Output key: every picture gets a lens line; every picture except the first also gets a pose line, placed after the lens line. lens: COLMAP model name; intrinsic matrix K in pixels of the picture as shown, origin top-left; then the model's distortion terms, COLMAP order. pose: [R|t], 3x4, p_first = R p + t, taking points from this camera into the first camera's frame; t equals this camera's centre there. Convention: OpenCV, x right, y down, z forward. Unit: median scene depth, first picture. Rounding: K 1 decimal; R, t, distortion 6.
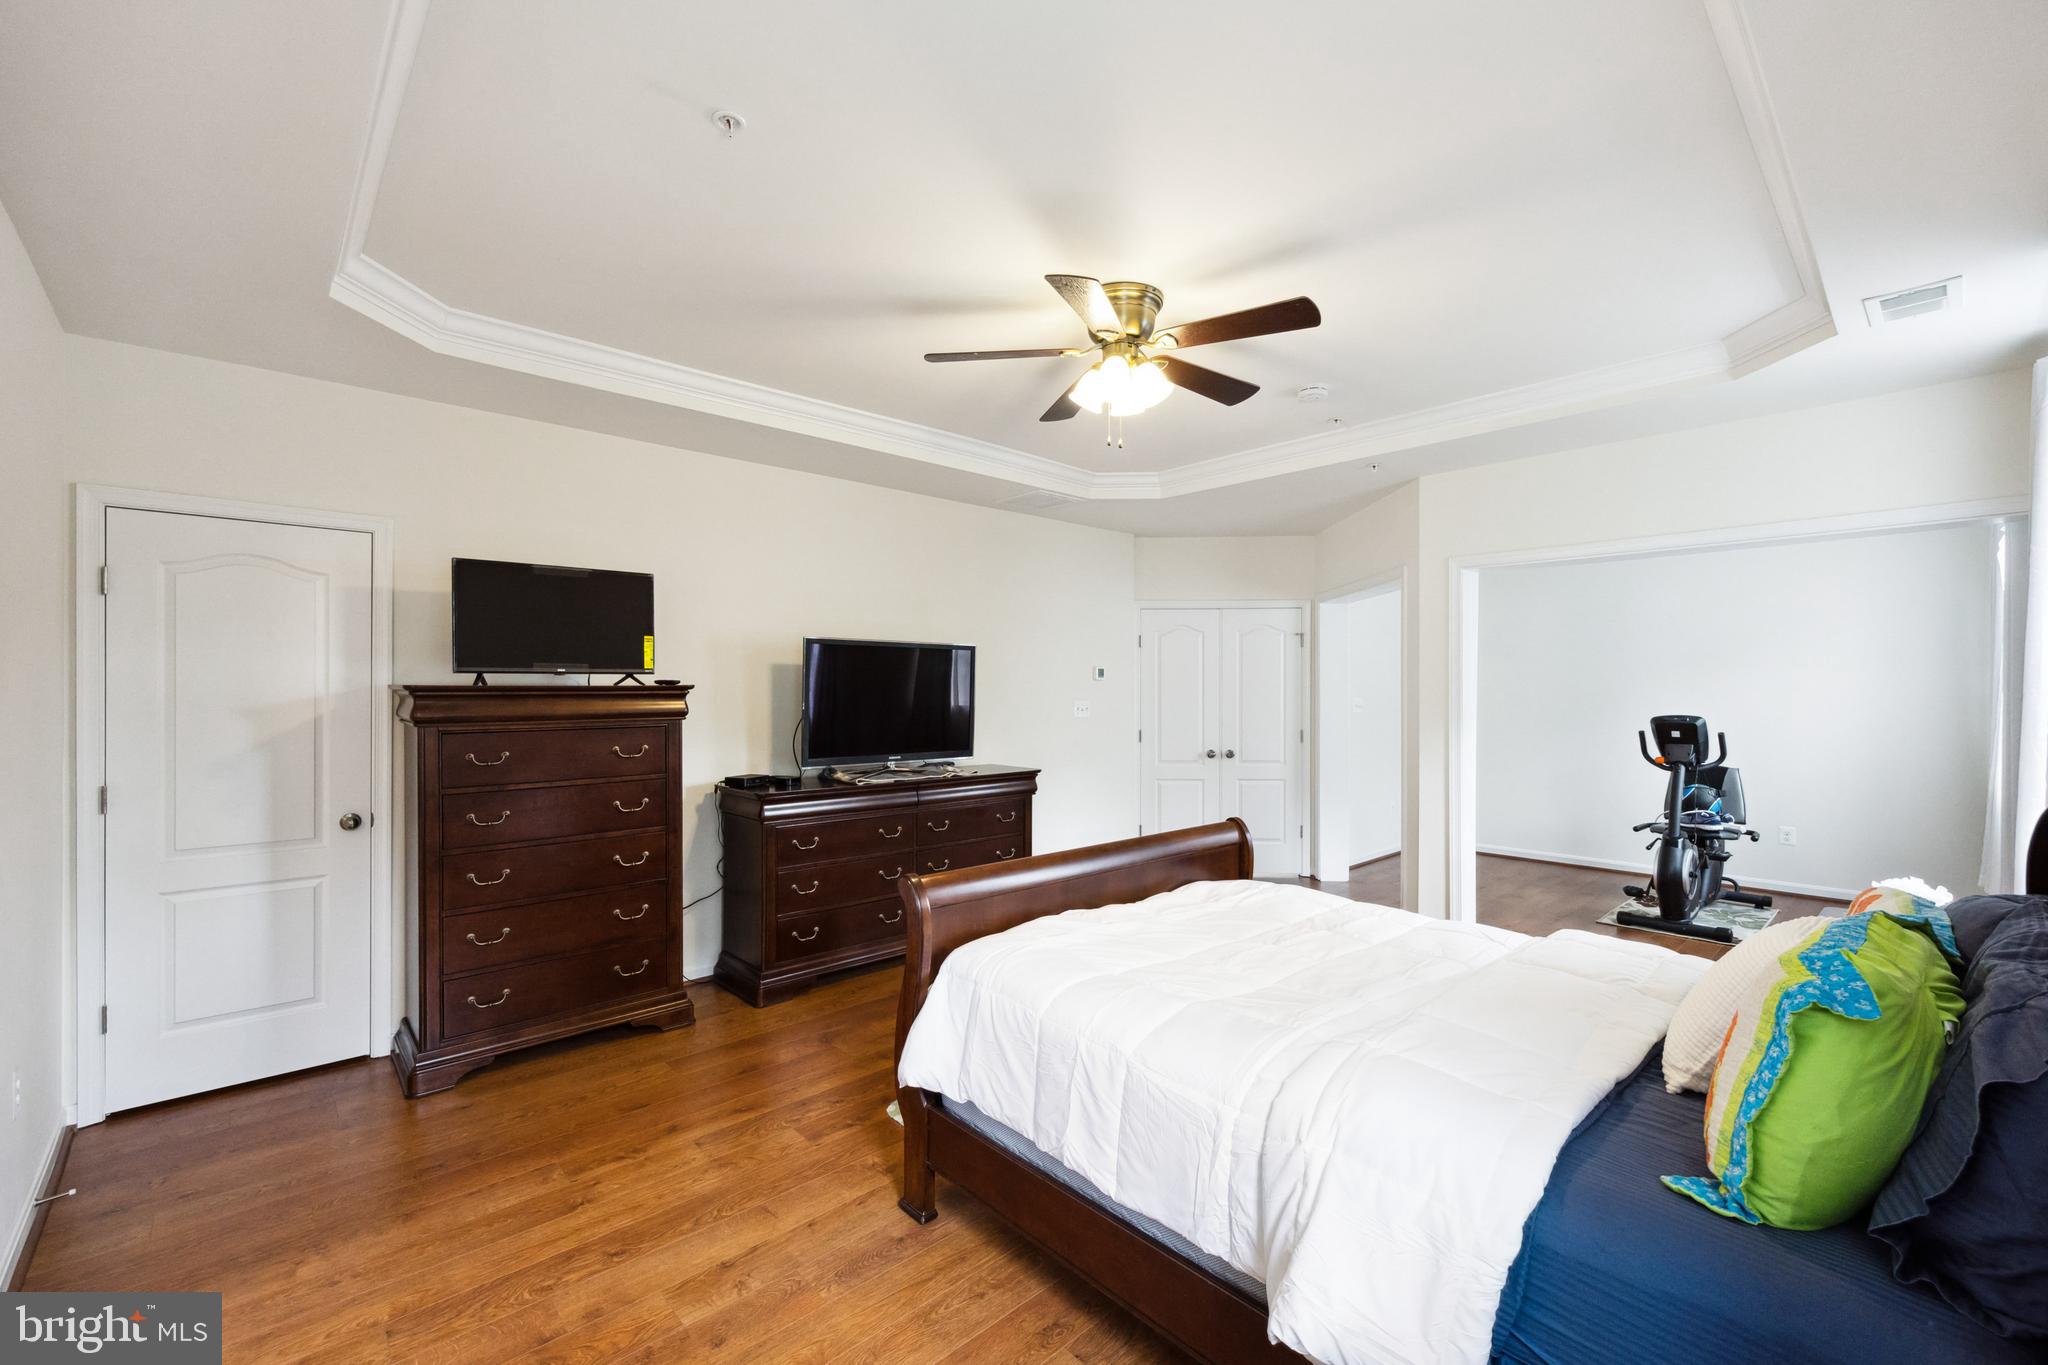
lens RADIAL K [[851.5, 0, 1014.9], [0, 851.5, 691.6], [0, 0, 1]] dist [0.000345, -0.001666]
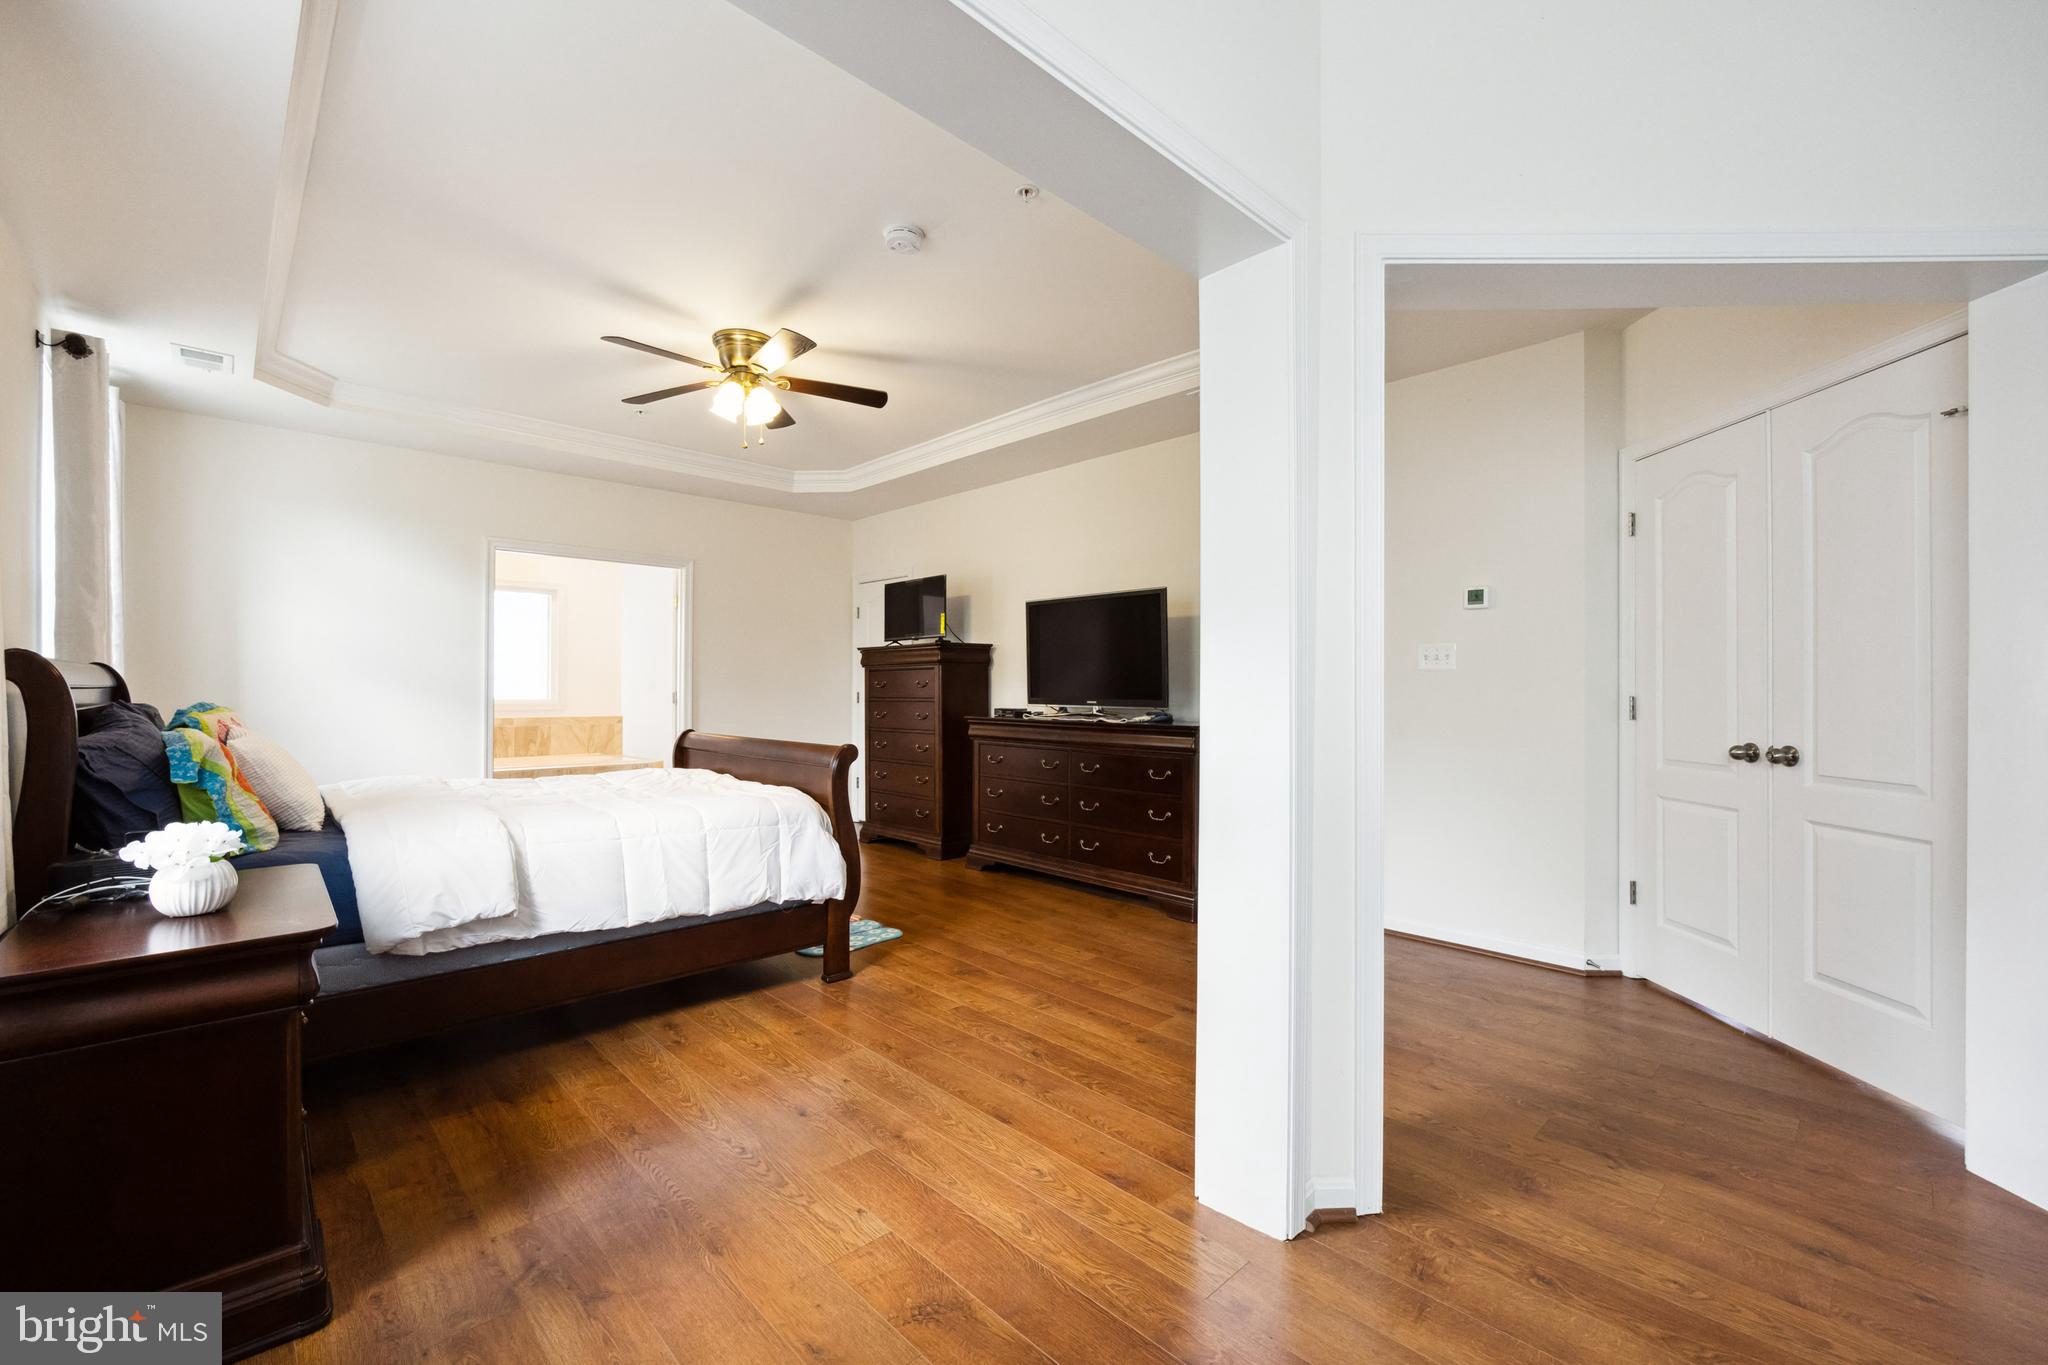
lens RADIAL K [[851.5, 0, 1015.3], [0, 851.5, 680.6], [0, 0, 1]] dist [0.000345, -0.001666]
pose [[0.030996, -0.008462, -0.999484, 0.660563], [-0.007658, 0.999933, -0.008704, 0.042711], [0.999490, 0.007923, 0.030929, 0.606422]]
